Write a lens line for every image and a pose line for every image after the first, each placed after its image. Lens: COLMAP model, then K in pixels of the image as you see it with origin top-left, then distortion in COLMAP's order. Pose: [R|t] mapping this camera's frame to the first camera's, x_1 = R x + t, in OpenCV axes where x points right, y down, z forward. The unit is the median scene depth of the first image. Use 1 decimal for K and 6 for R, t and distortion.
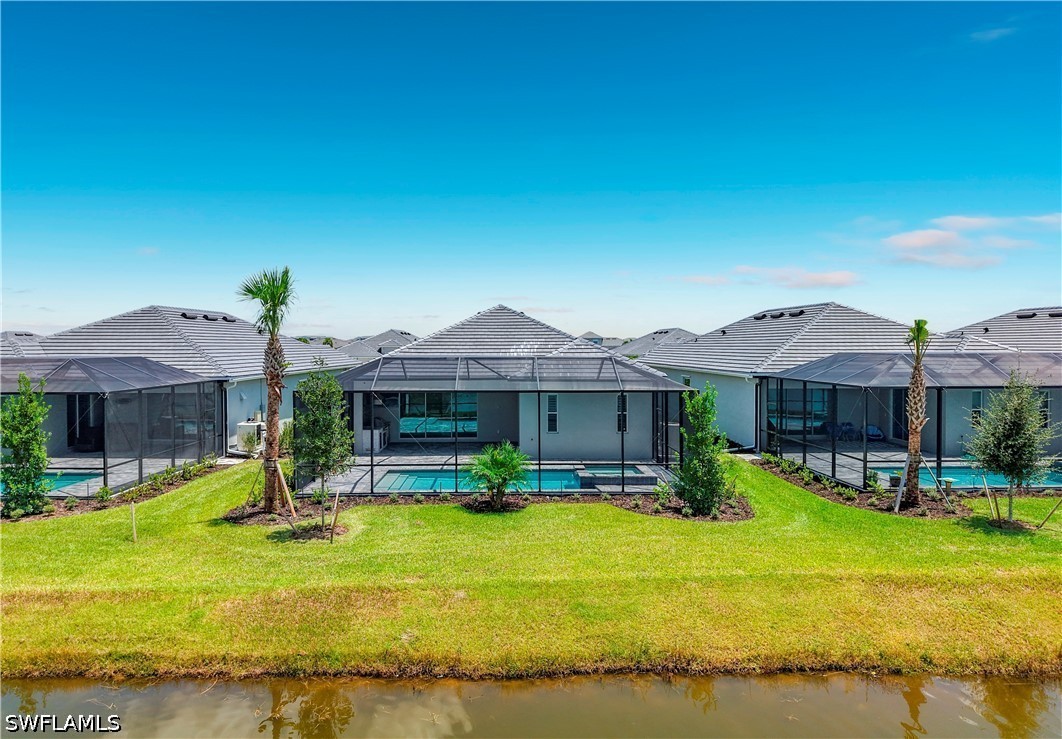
lens RADIAL K [[783.0, 0, 530.2], [0, 783.0, 370.0], [0, 0, 1]] dist [0.019807, -0.005034]
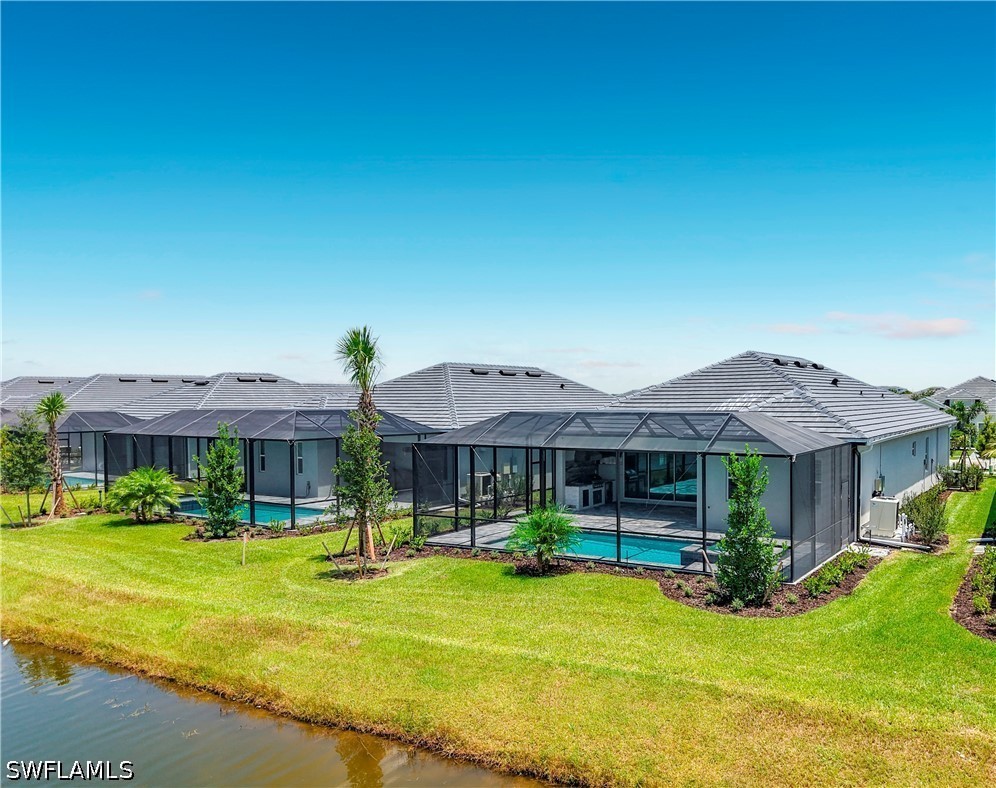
lens RADIAL K [[862.4, 0, 498.3], [0, 862.4, 394.1], [0, 0, 1]] dist [0.009894, 0.006798]
pose [[0.841501, -0.005124, -0.540231, 0.631966], [-0.014758, 0.999364, -0.032467, -0.003214], [0.540054, 0.035294, 0.840890, 0.131914]]
